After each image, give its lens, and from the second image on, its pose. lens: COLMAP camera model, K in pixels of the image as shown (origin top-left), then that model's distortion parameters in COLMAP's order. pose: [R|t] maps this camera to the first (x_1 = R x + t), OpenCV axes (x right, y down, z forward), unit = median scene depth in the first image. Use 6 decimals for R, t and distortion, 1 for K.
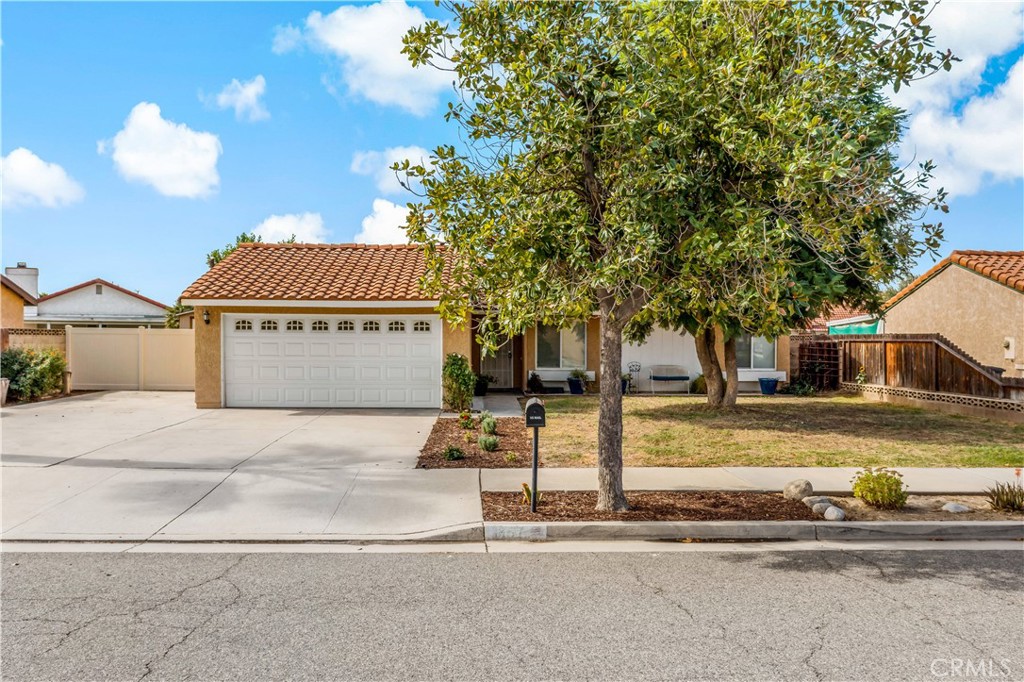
lens RADIAL K [[811.0, 0, 512.0], [0, 811.0, 341.0], [0, 0, 1]] dist [-0.013832, -0.004252]
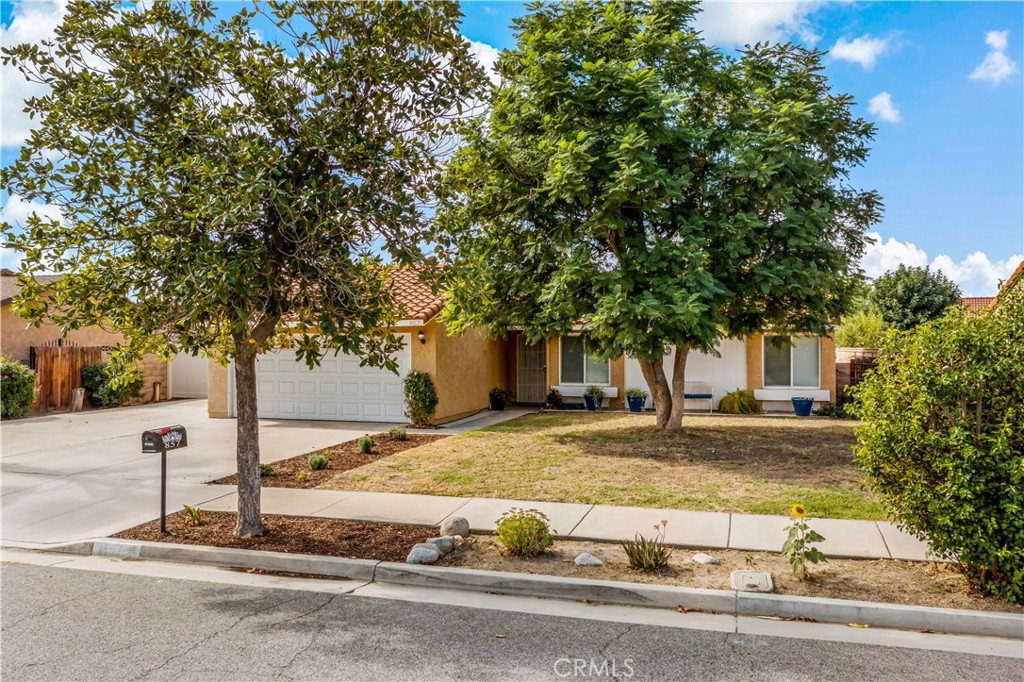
lens RADIAL K [[811.0, 0, 512.0], [0, 811.0, 341.0], [0, 0, 1]] dist [-0.013832, -0.004252]
pose [[0.954763, -0.004626, -0.297330, 0.366754], [0.002329, 0.999965, -0.008081, -0.014018], [0.297357, 0.007023, 0.954741, 0.057308]]
